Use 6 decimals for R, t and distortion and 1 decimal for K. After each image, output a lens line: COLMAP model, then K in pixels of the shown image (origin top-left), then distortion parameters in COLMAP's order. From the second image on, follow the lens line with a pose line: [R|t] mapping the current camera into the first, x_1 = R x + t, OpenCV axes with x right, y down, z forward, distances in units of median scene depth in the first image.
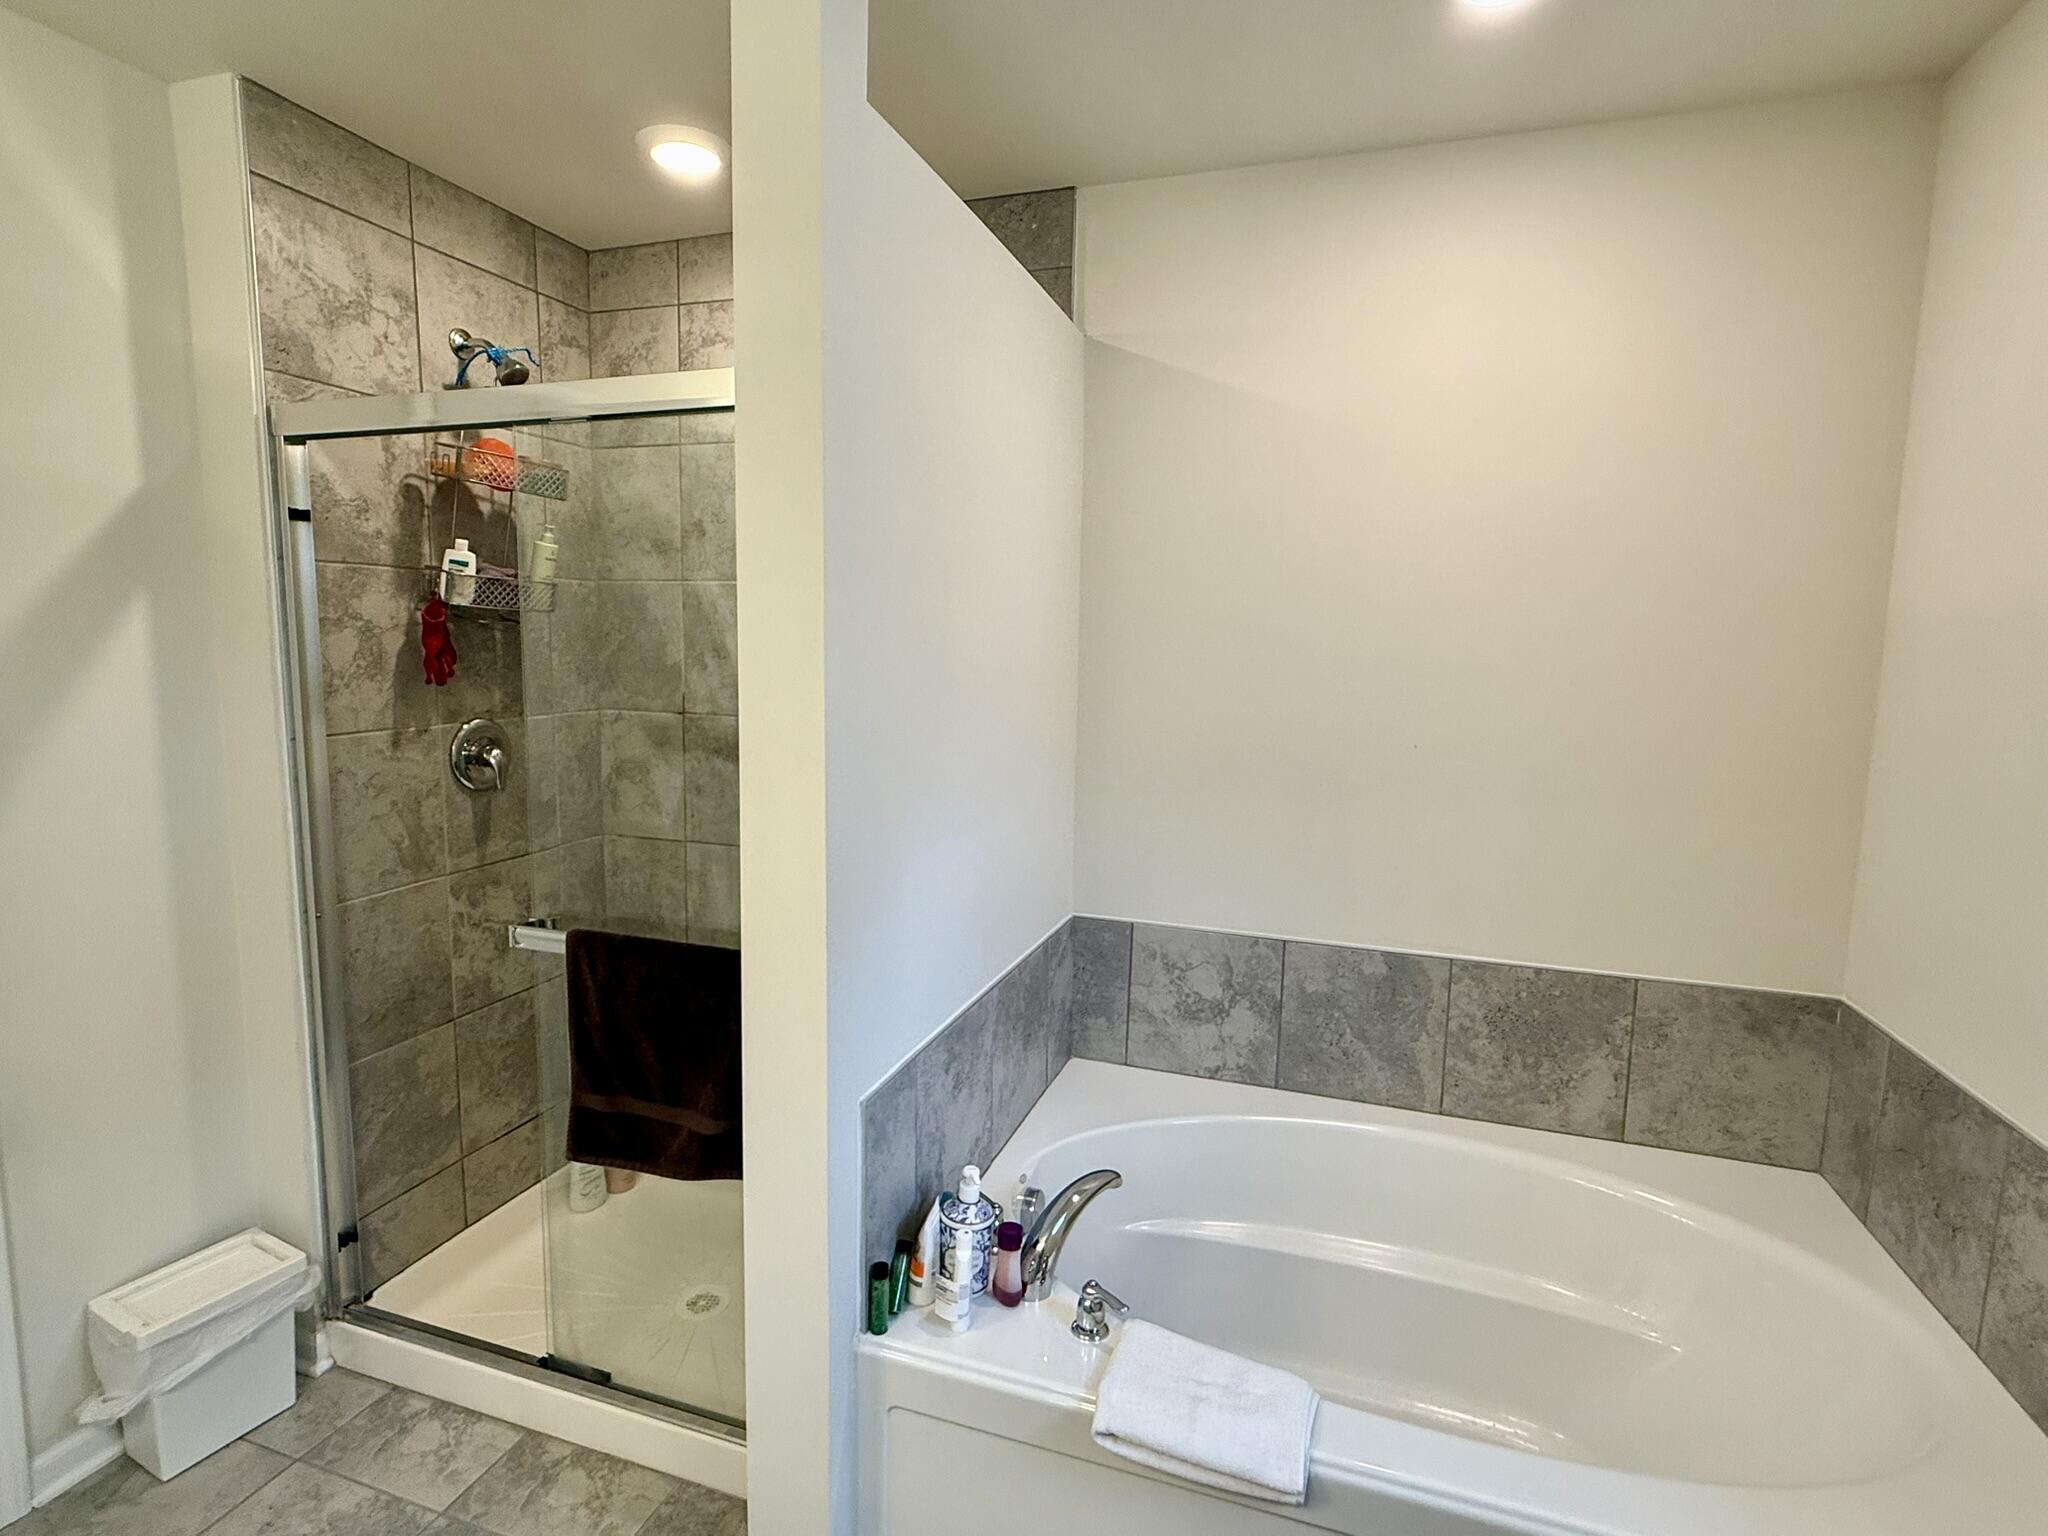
lens RADIAL K [[1007.4, 0, 1026.3], [0, 1007.4, 770.0], [0, 0, 1]] dist [0.001072, 0.000227]
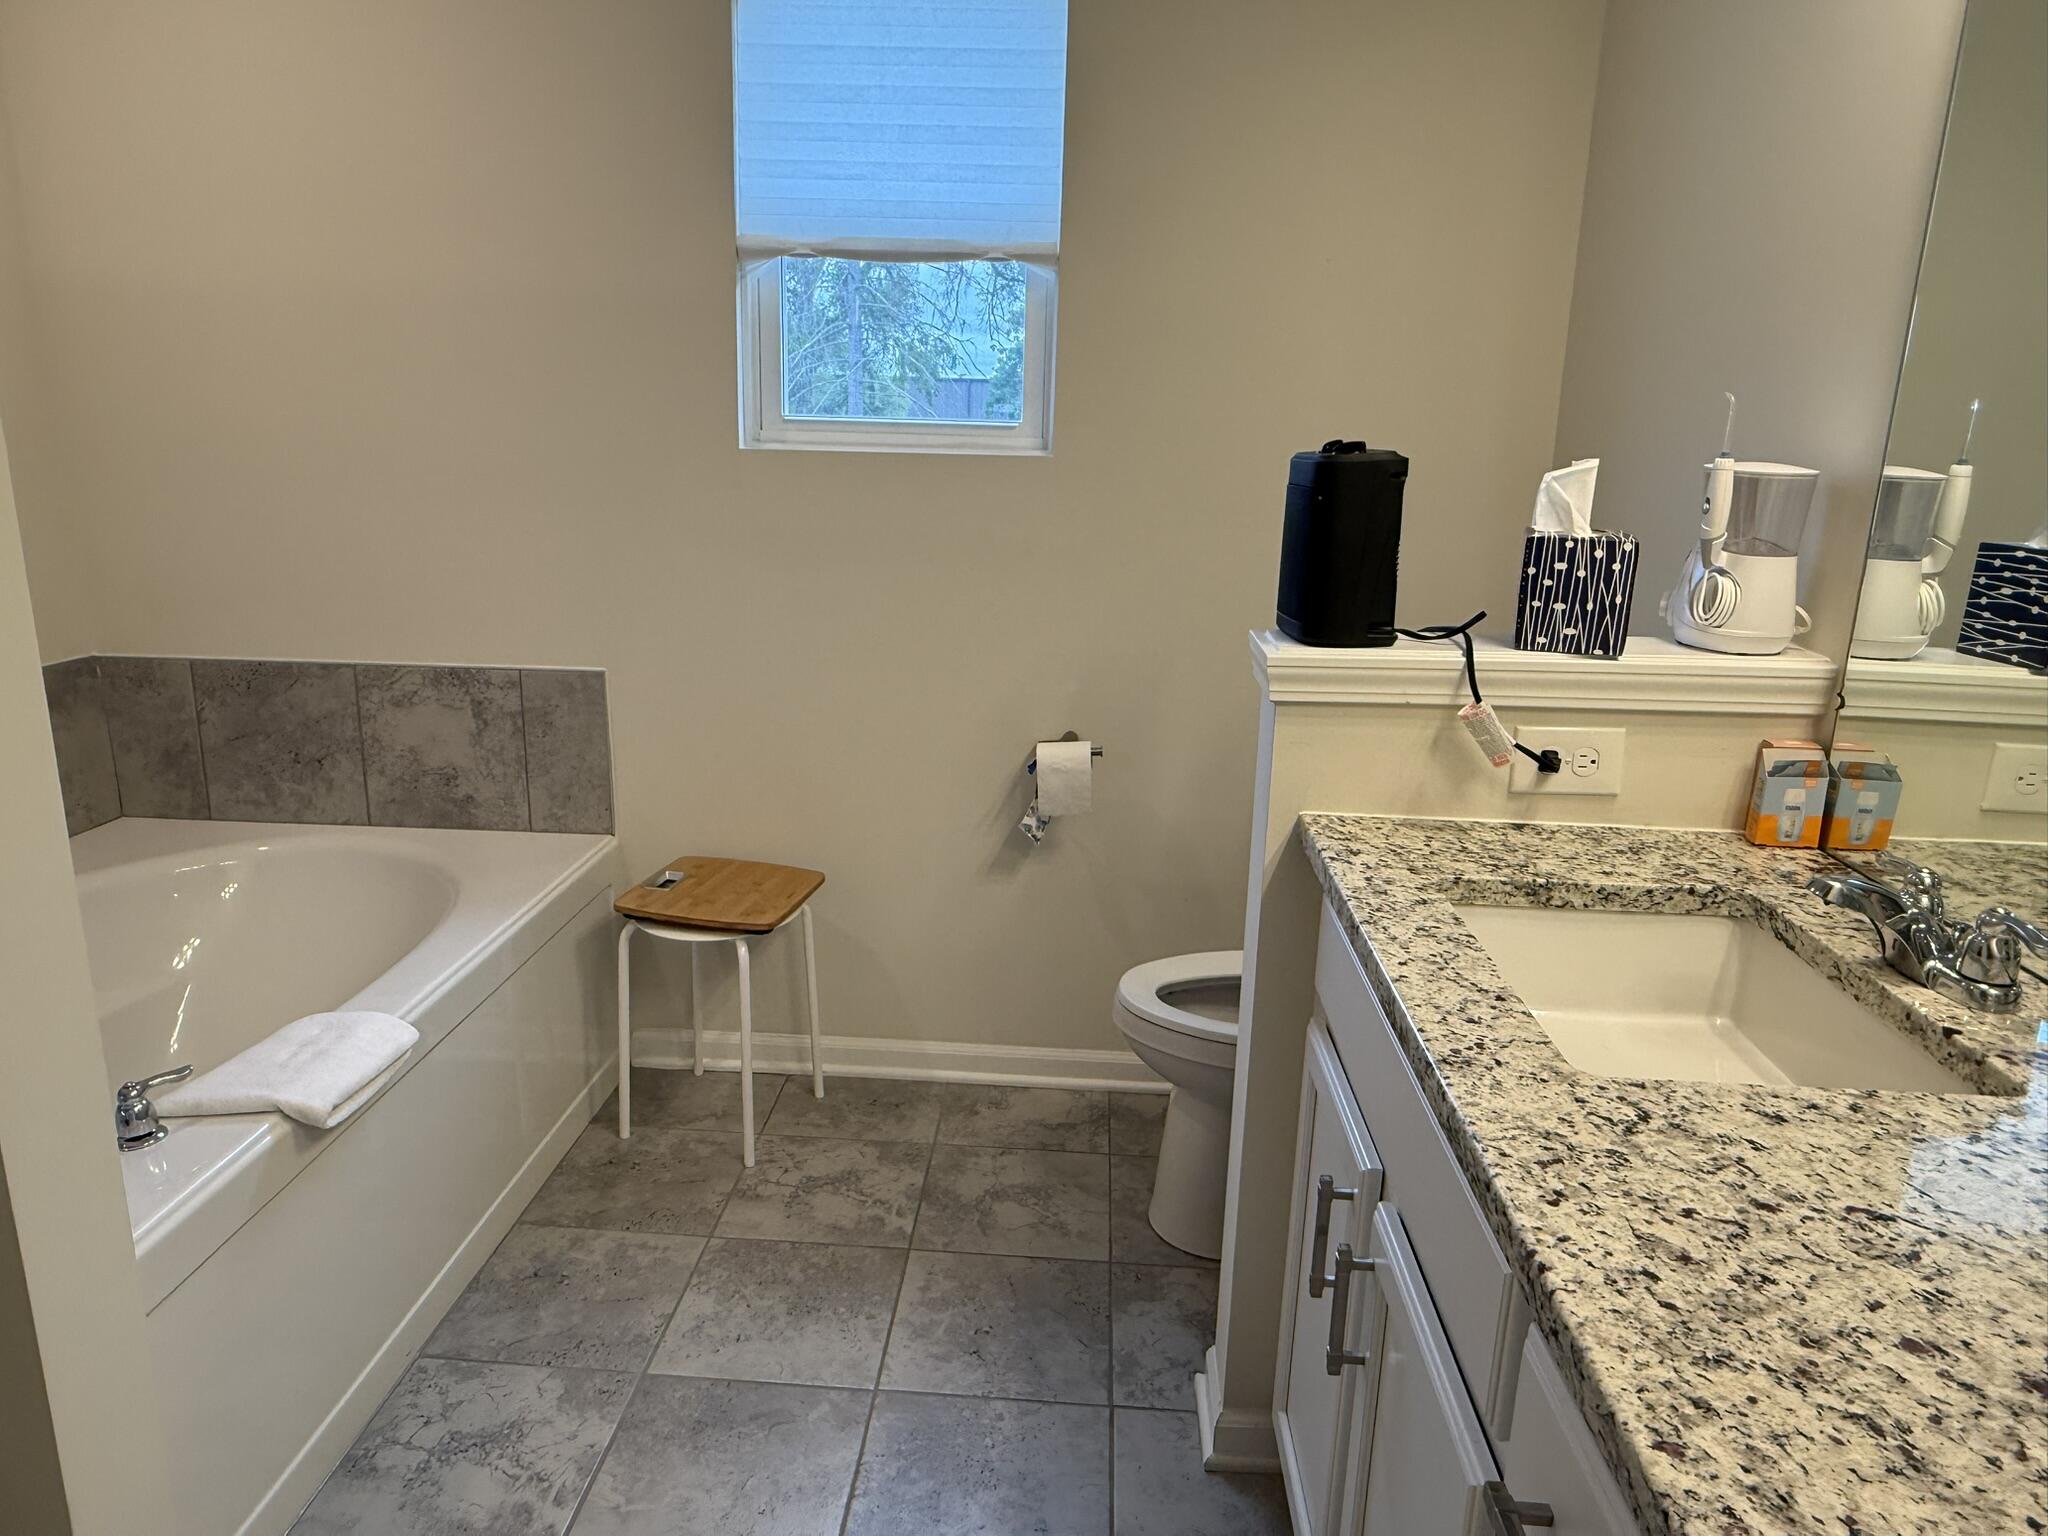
lens RADIAL K [[1316.5, 0, 1024.6], [0, 1316.5, 767.9], [0, 0, 1]] dist [0.003488, 0.000896]
pose [[-0.265184, -0.268950, 0.925929, -1.070888], [0.085104, 0.950033, 0.300325, 0.003130], [-0.960435, 0.158441, -0.229045, 0.511928]]
